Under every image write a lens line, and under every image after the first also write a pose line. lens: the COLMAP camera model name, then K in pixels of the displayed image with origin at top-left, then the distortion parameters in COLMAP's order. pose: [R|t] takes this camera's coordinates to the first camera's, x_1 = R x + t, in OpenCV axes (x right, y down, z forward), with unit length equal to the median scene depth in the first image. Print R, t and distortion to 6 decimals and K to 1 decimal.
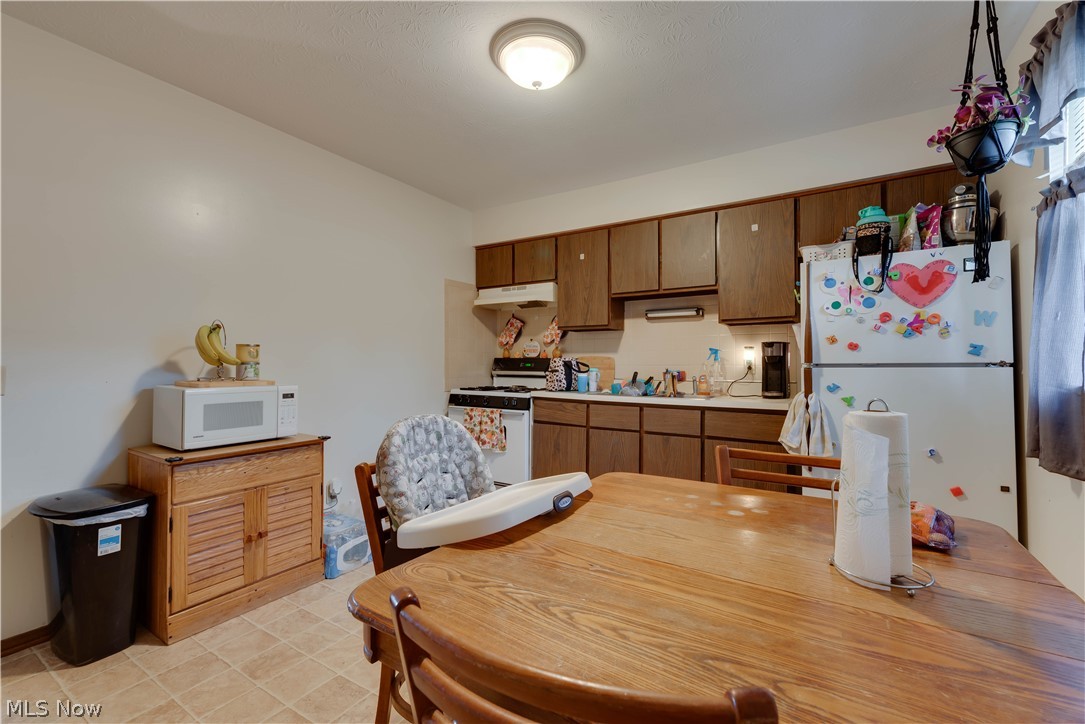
lens RADIAL K [[461.9, 0, 543.0], [0, 461.9, 342.7], [0, 0, 1]] dist [-0.001916, -0.000242]
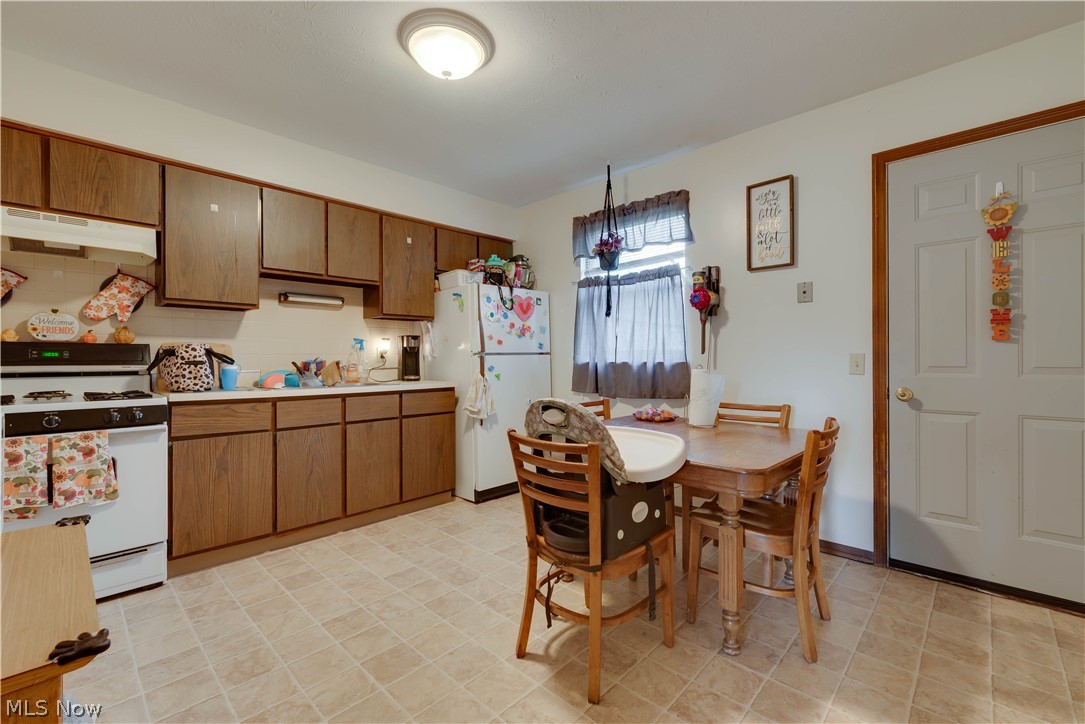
lens RADIAL K [[461.9, 0, 543.4], [0, 461.9, 357.6], [0, 0, 1]] dist [-0.001916, -0.000242]
pose [[0.186544, -0.005815, 0.982429, -0.598615], [-0.043794, 0.998939, 0.014228, 0.022077], [-0.981470, -0.045678, 0.186091, 0.380117]]
